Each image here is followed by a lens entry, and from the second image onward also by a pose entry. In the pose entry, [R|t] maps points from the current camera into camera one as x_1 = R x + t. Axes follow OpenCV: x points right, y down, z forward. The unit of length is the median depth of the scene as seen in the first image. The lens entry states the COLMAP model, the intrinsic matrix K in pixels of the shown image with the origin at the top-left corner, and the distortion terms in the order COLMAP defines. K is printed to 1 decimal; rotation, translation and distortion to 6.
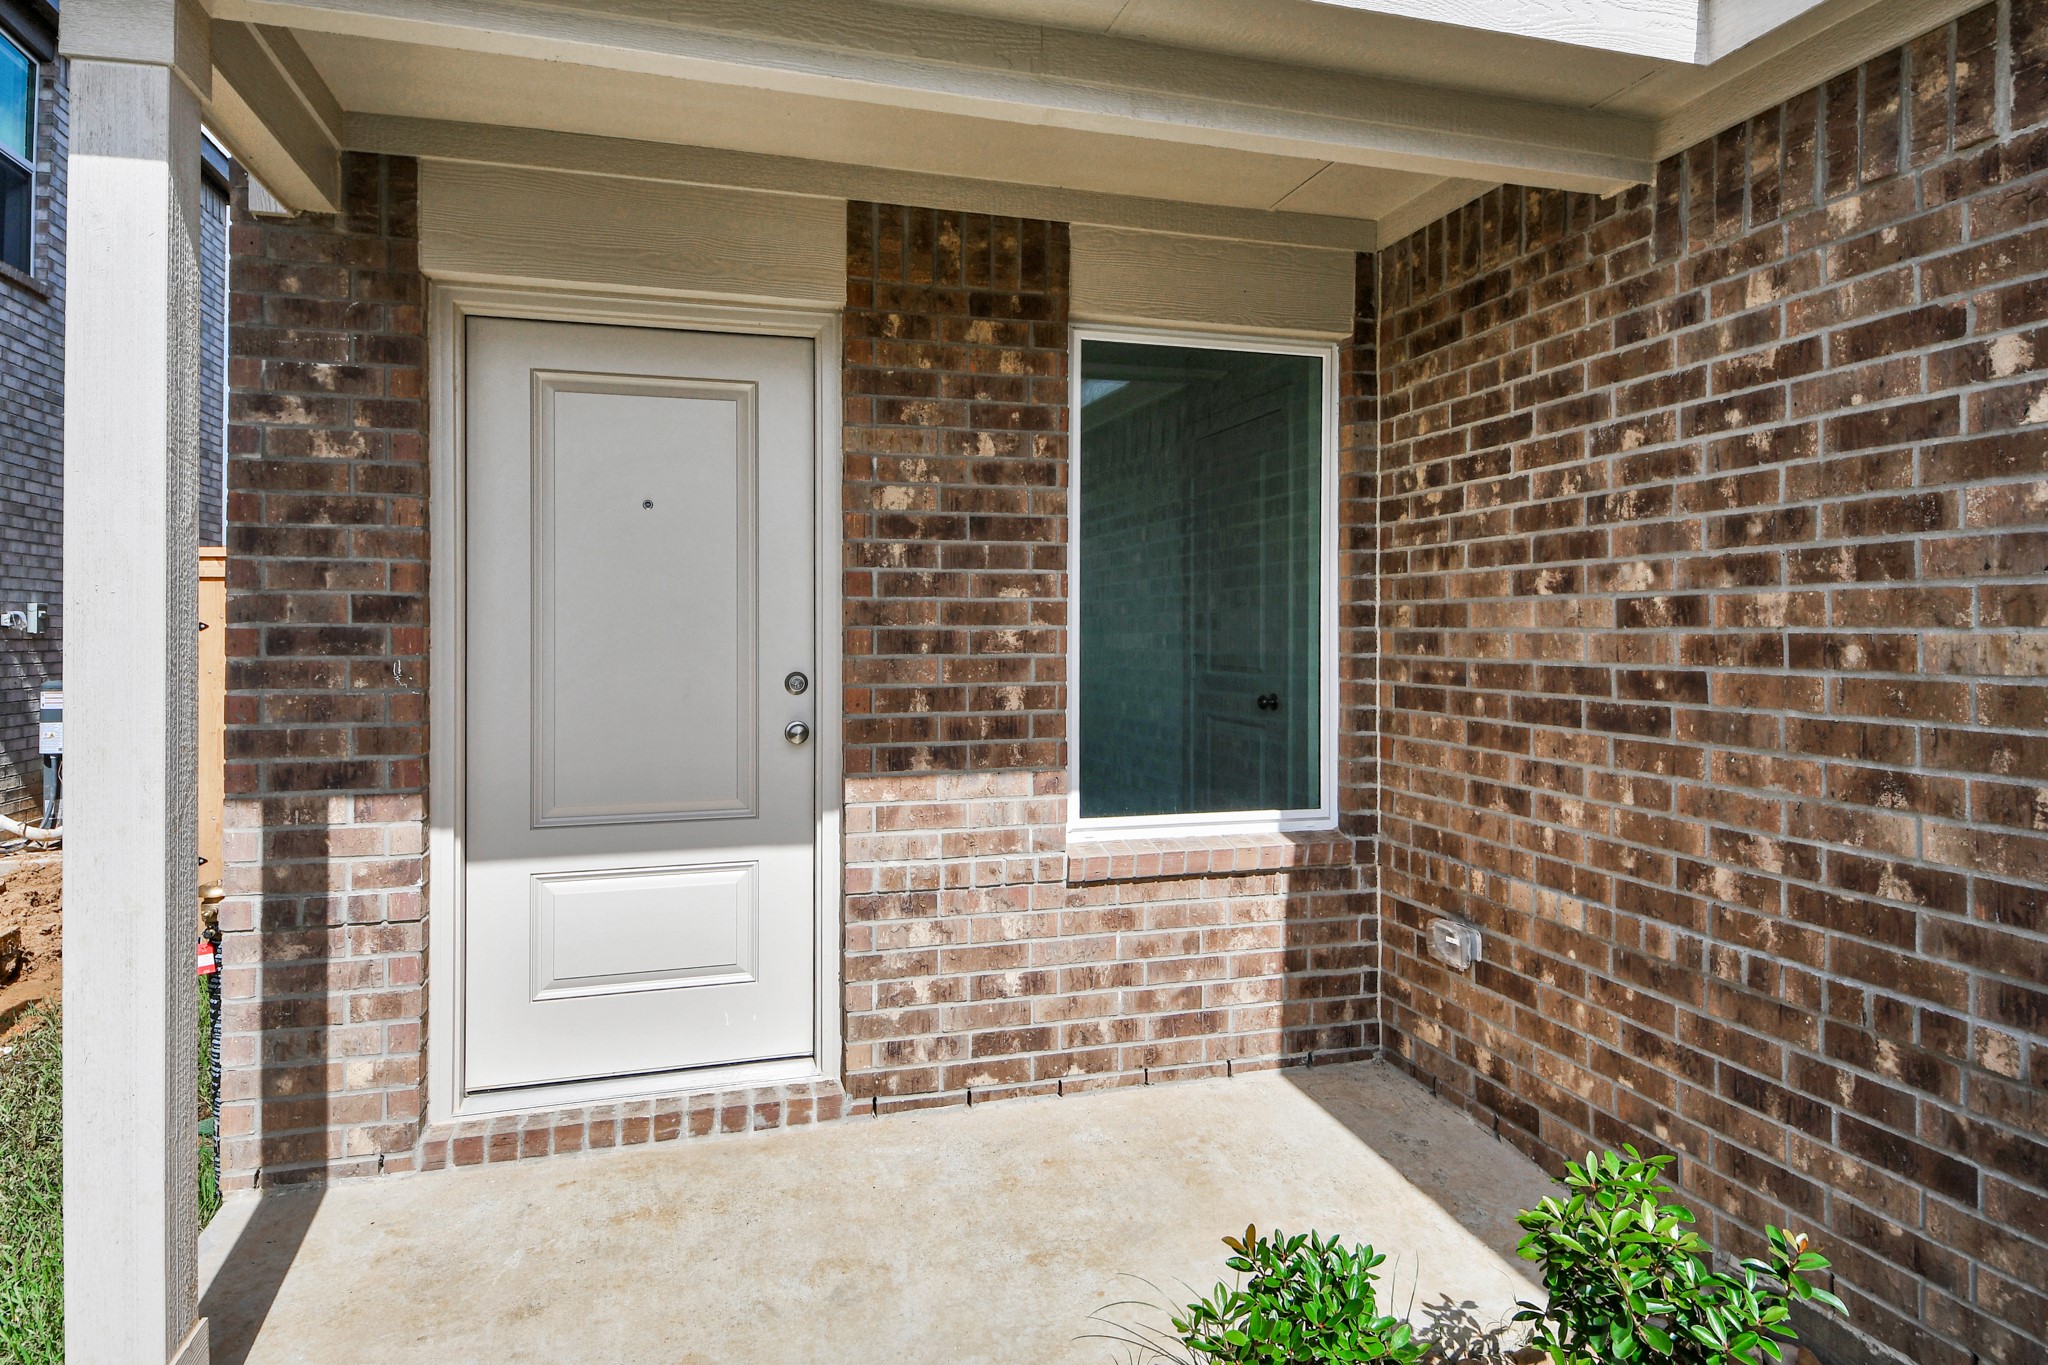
lens RADIAL K [[1155.9, 0, 1033.2], [0, 1155.9, 563.2], [0, 0, 1]] dist [0.034913, -0.029598]
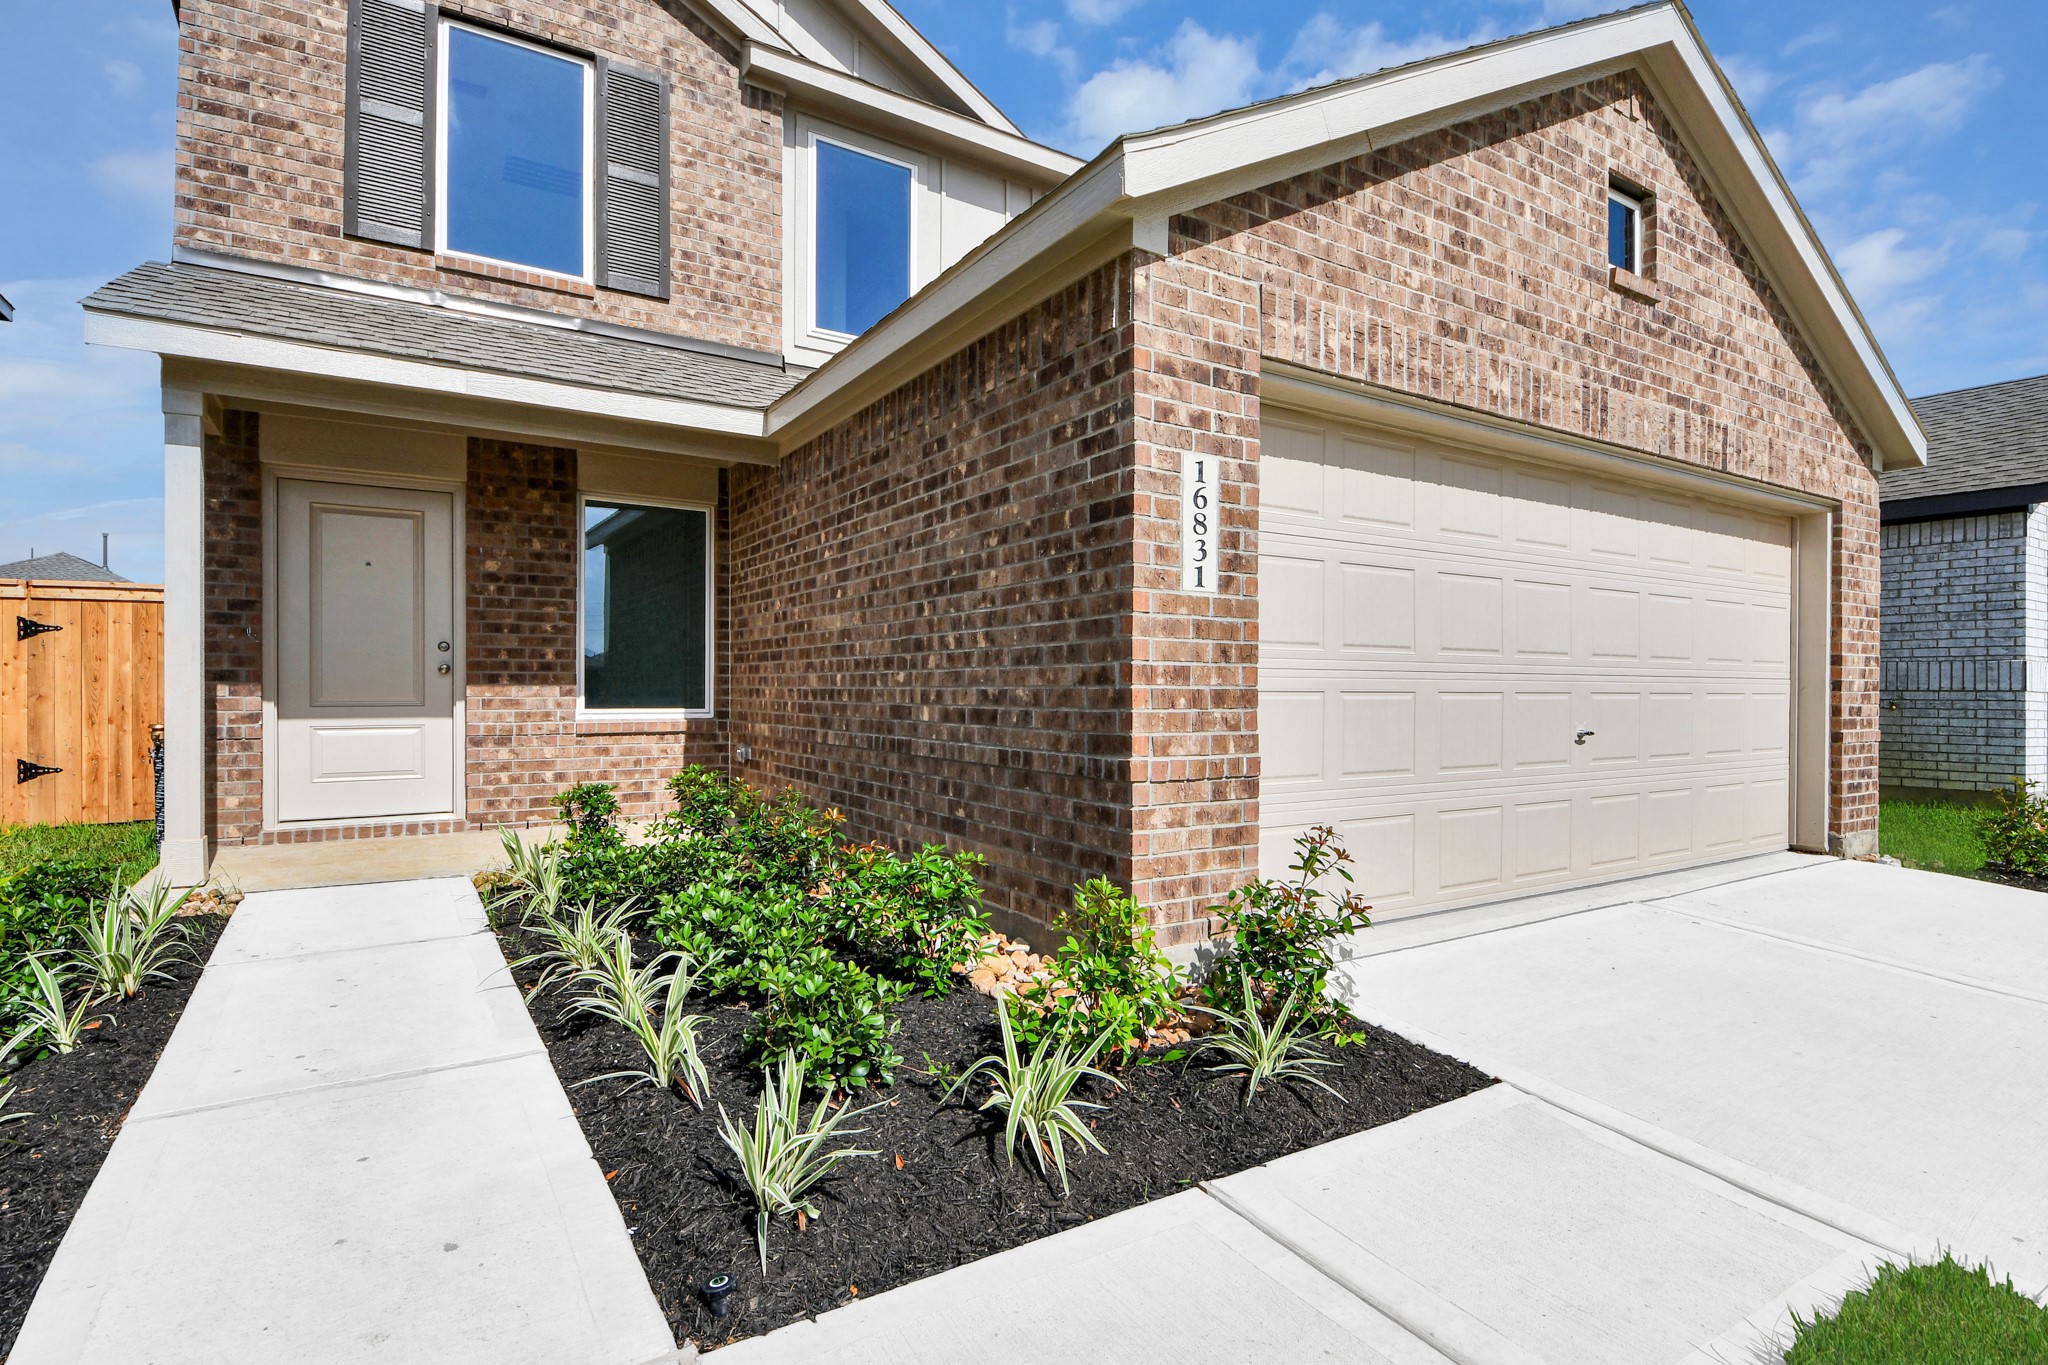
lens RADIAL K [[1017.0, 0, 1032.9], [0, 1017.0, 630.1], [0, 0, 1]] dist [0.041115, -0.043045]
pose [[0.959153, 0.018550, 0.282280, 0.369768], [-0.018300, 0.999826, -0.003521, 0.064999], [-0.282296, -0.001788, 0.959326, -1.375643]]
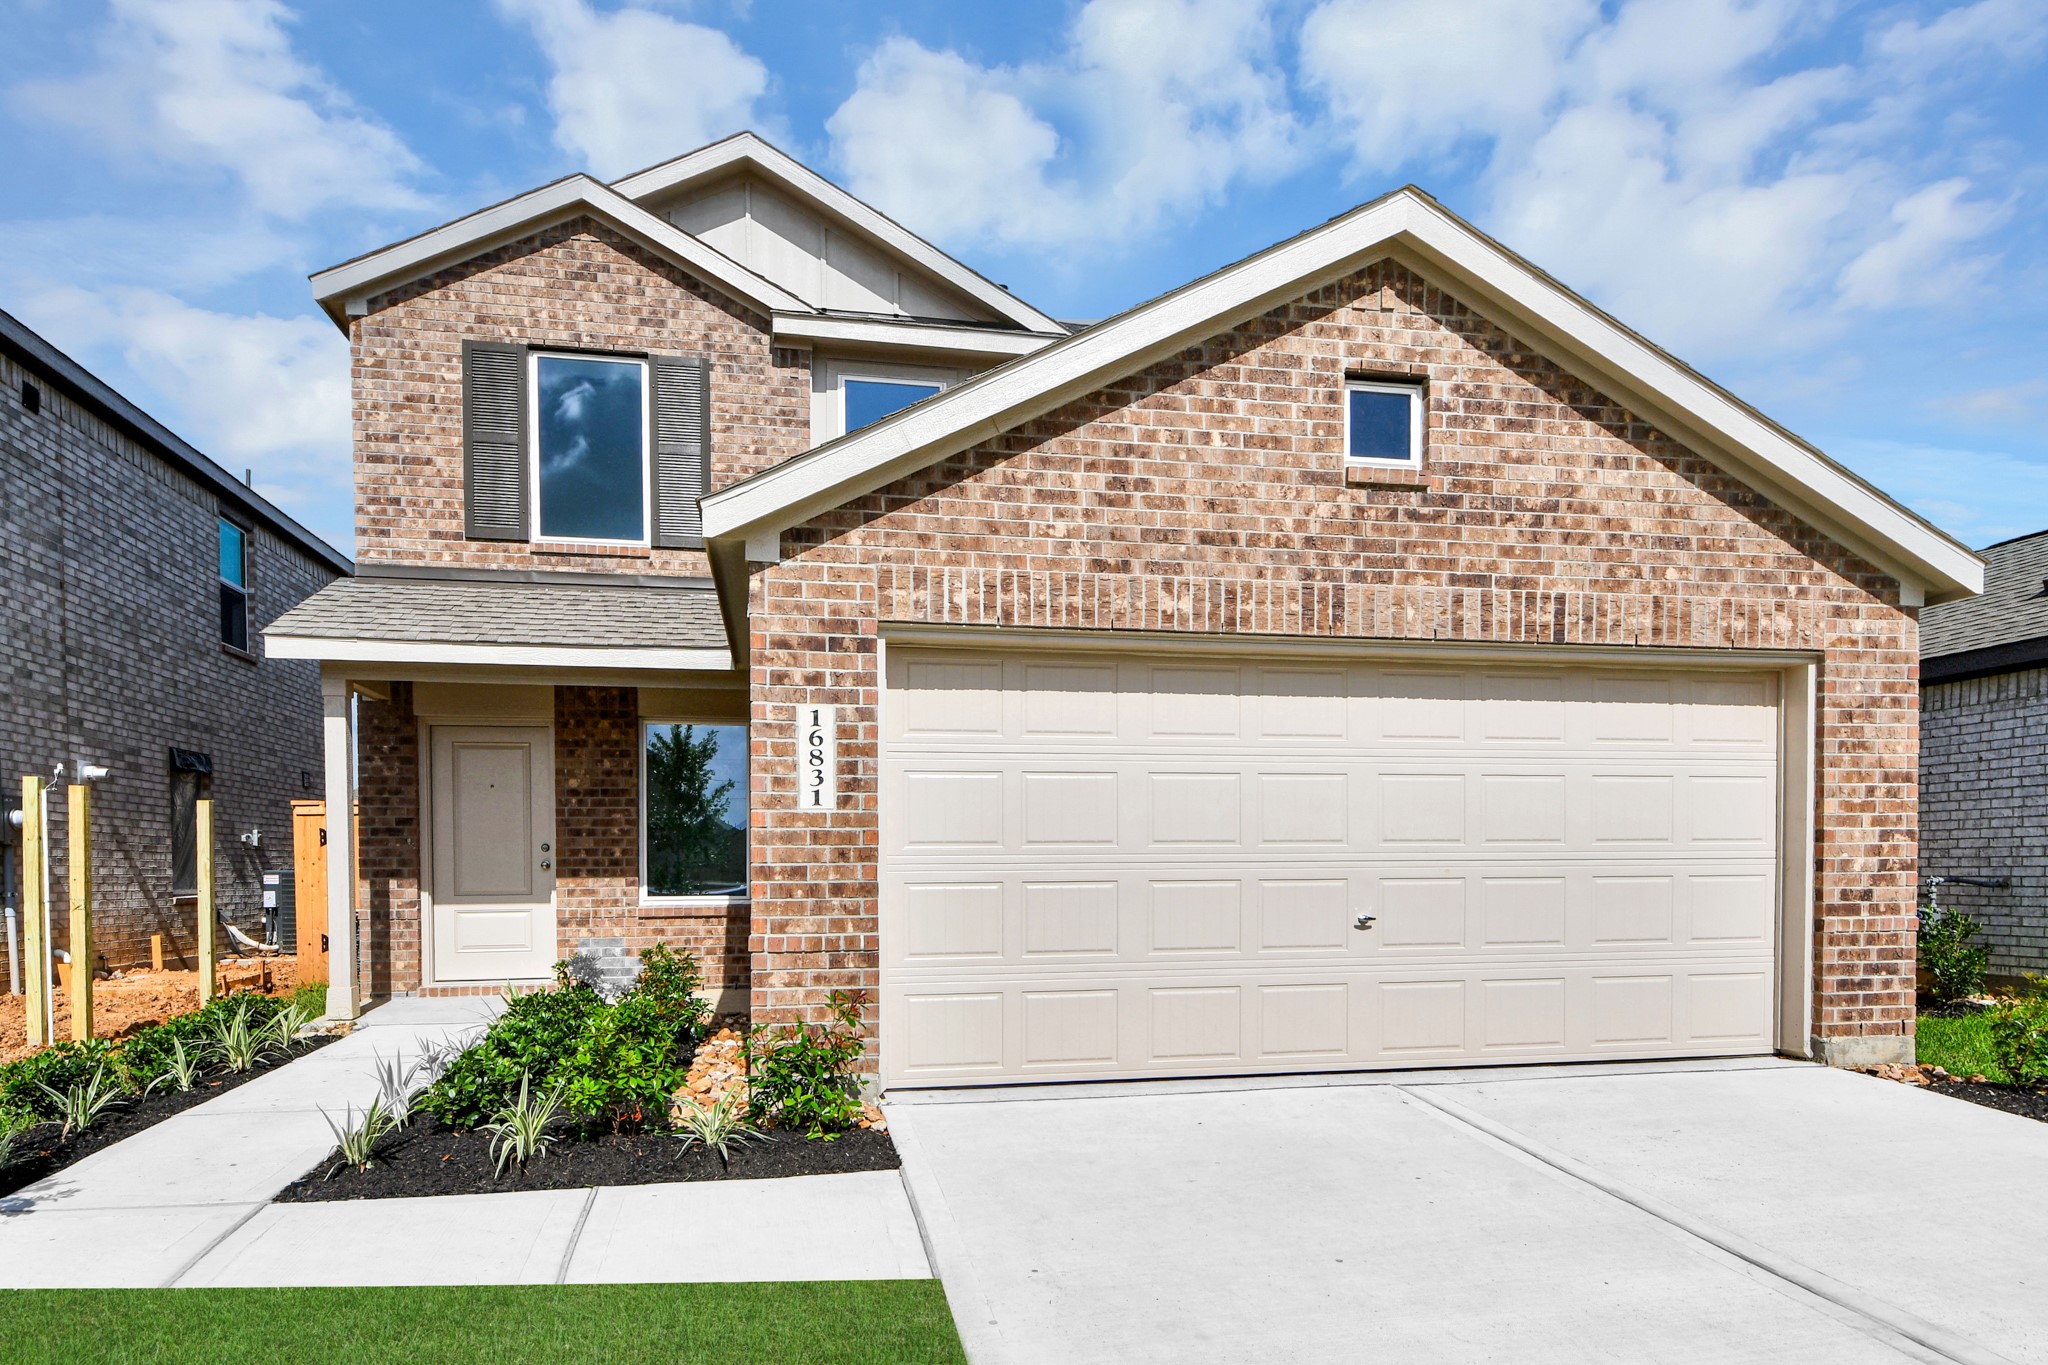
lens RADIAL K [[1255.4, 0, 1052.8], [0, 1255.4, 795.4], [0, 0, 1]] dist [0.042886, -0.042558]
pose [[0.995876, -0.014258, -0.089596, 1.480644], [0.014224, 0.999898, -0.001021, -0.004065], [0.089602, -0.000258, 0.995978, -2.234197]]
